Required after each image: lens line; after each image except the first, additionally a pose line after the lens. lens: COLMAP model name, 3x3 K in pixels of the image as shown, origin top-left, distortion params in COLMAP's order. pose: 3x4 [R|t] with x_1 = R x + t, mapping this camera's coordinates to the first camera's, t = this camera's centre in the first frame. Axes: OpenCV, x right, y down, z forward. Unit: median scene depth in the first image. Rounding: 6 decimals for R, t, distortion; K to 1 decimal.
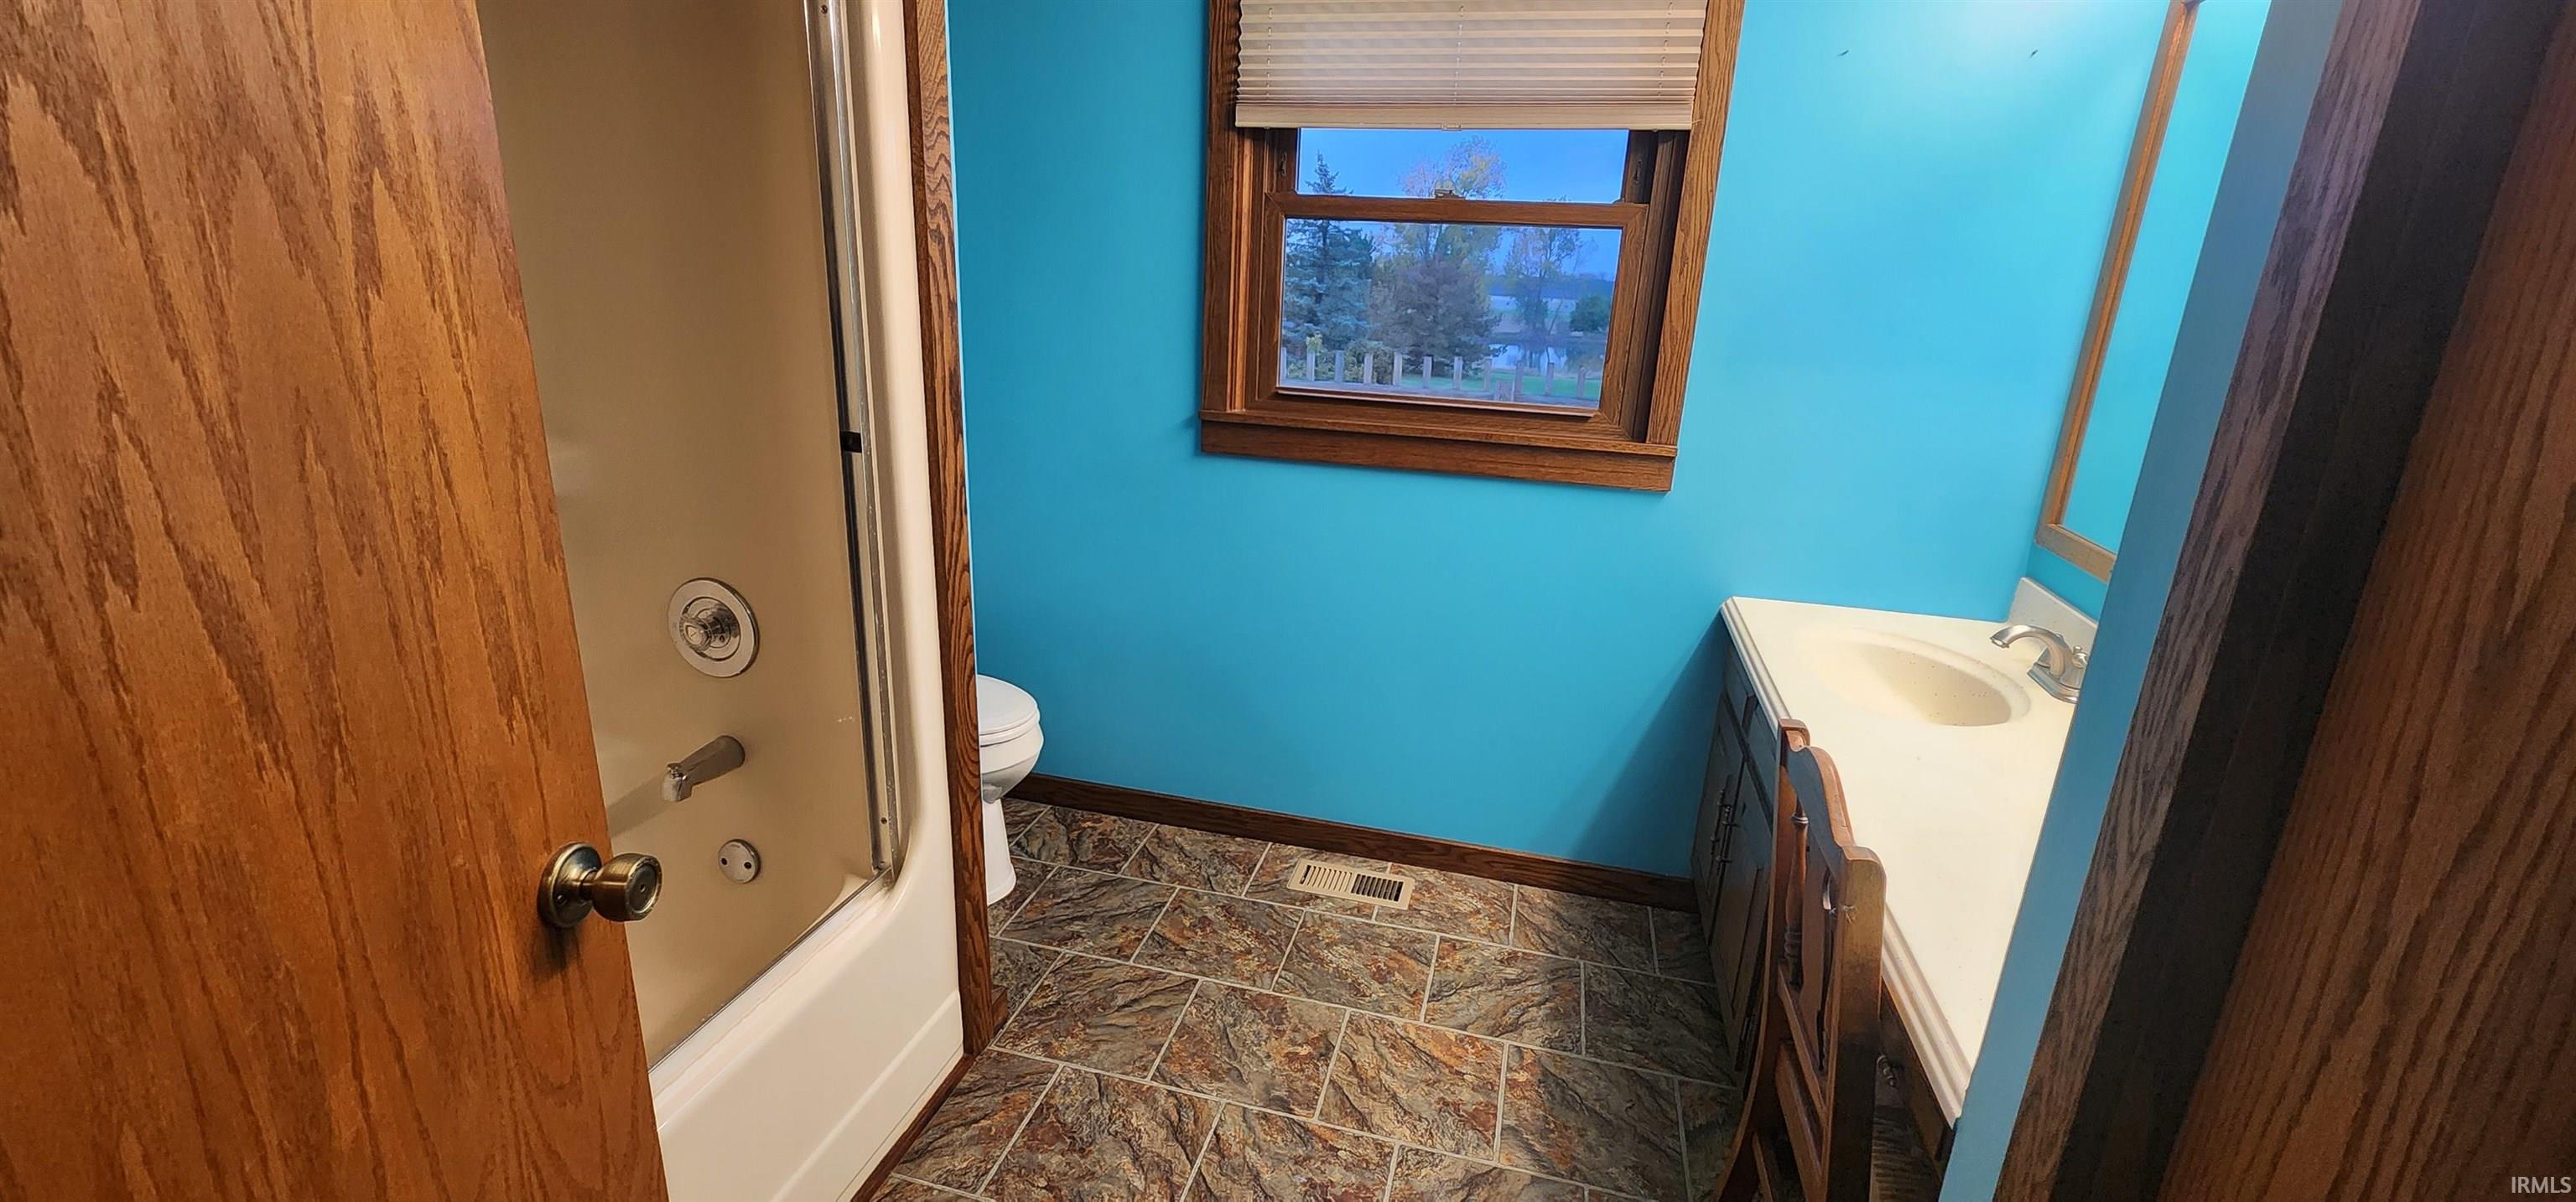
lens RADIAL K [[1051.5, 0, 1284.4], [0, 1051.5, 593.9], [0, 0, 1]] dist [-0.003934, -0.000674]
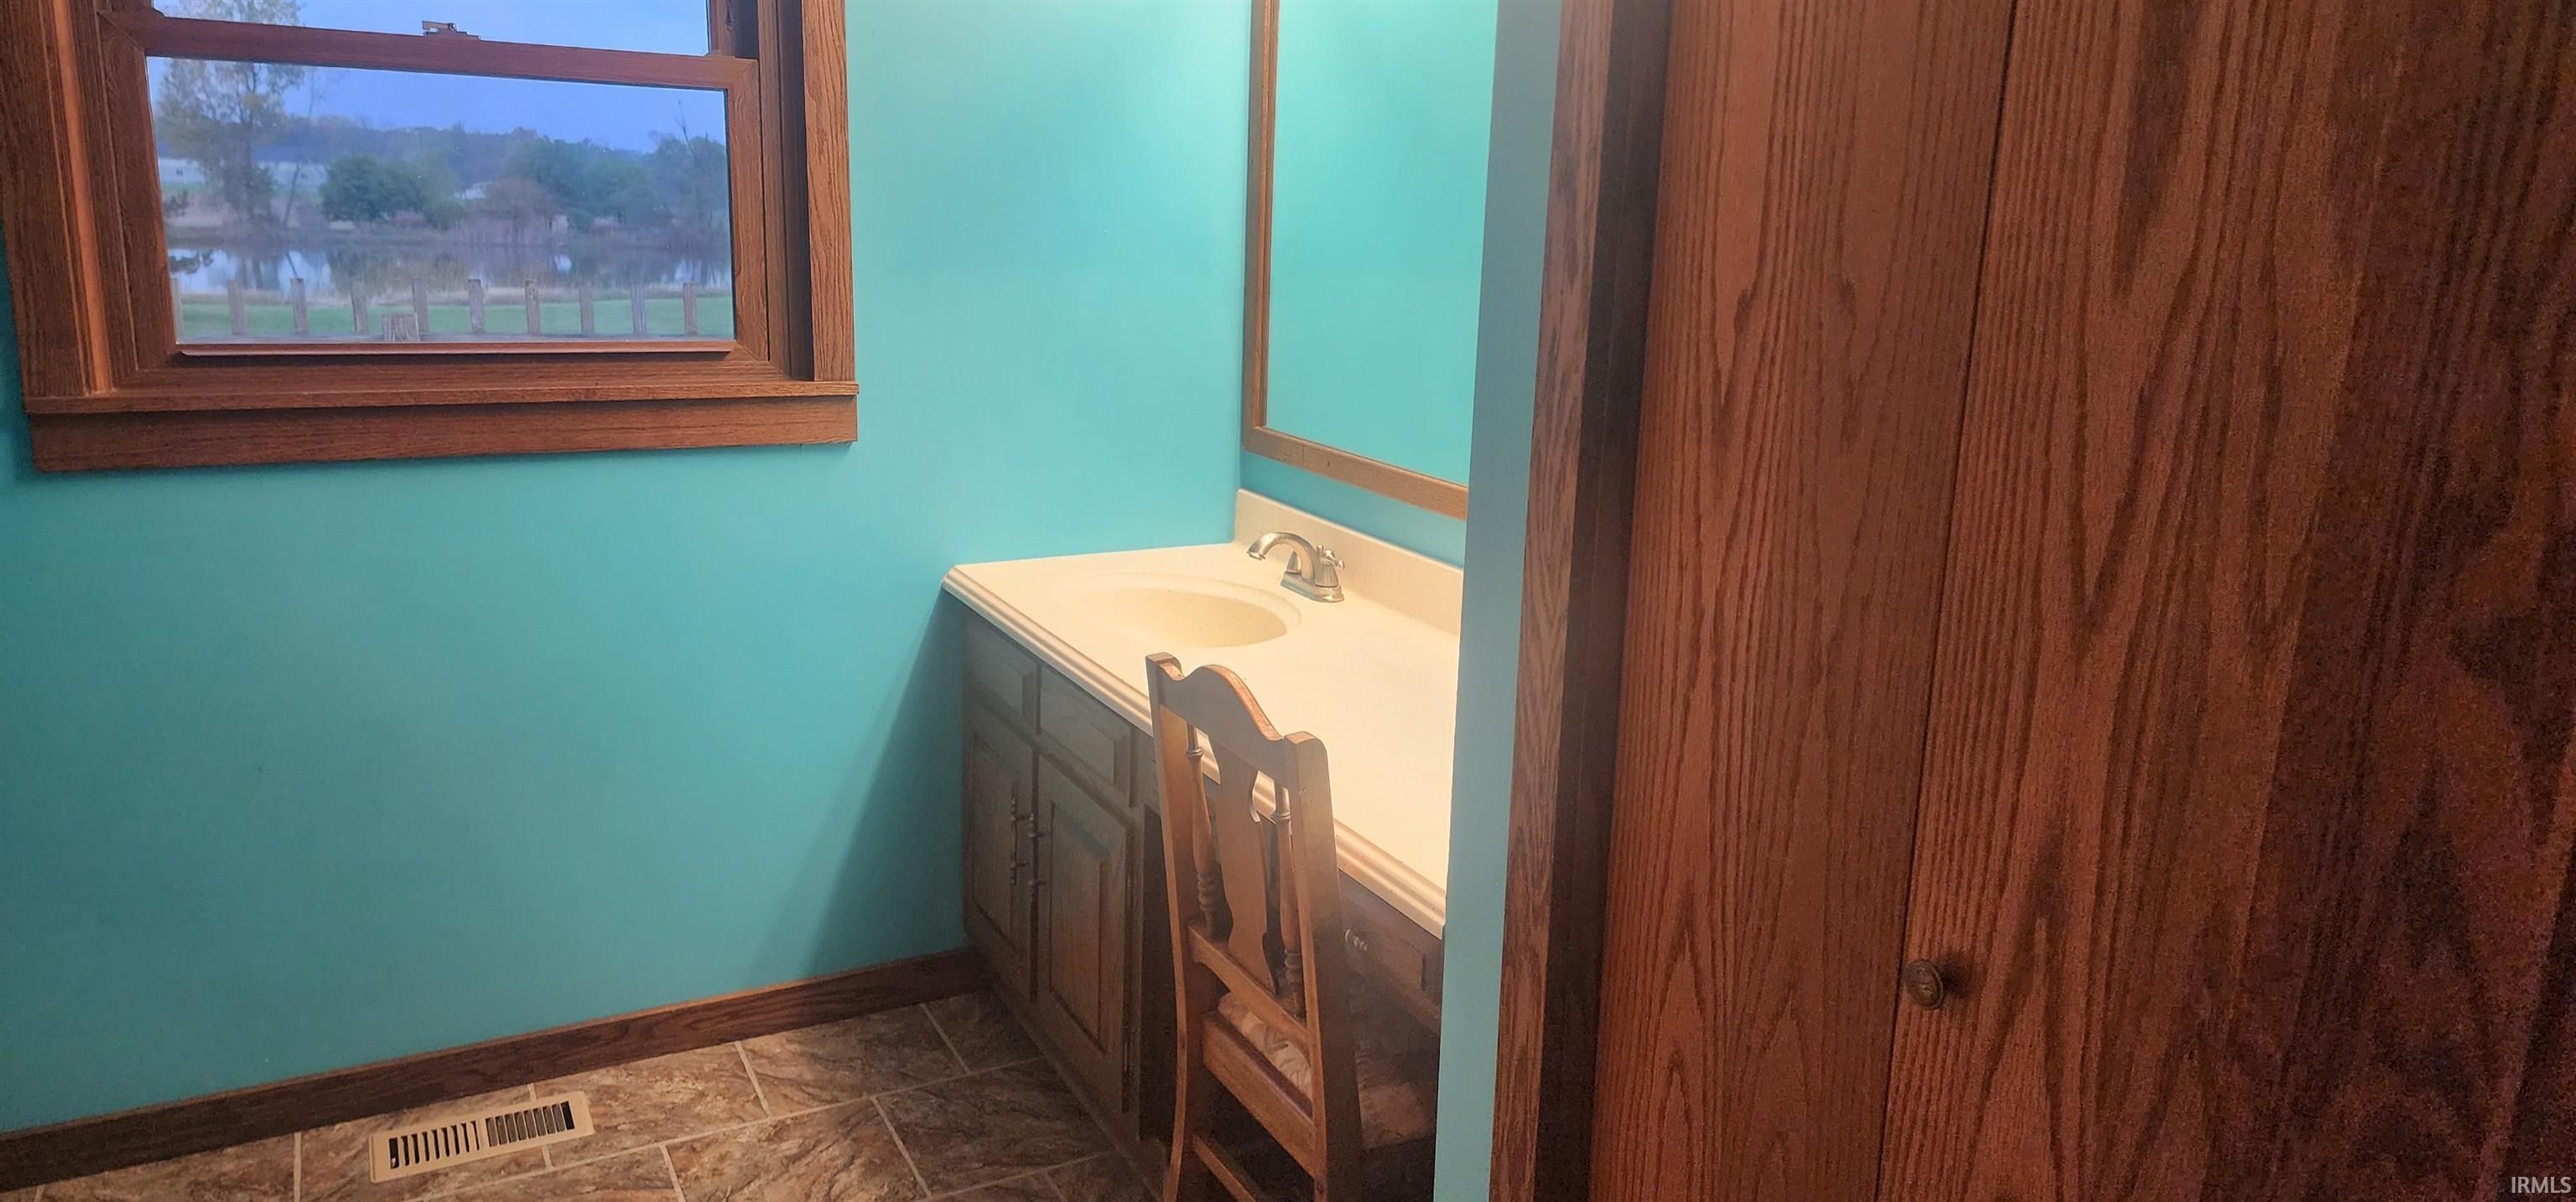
lens RADIAL K [[1734.7, 0, 1288.4], [0, 1734.7, 594.5], [0, 0, 1]] dist [0.040165, -0.003735]
pose [[0.728509, -0.174732, 0.662378, -0.254373], [0.195184, 0.979788, 0.043792, 0.015862], [-0.656642, 0.097383, 0.747889, -0.122886]]
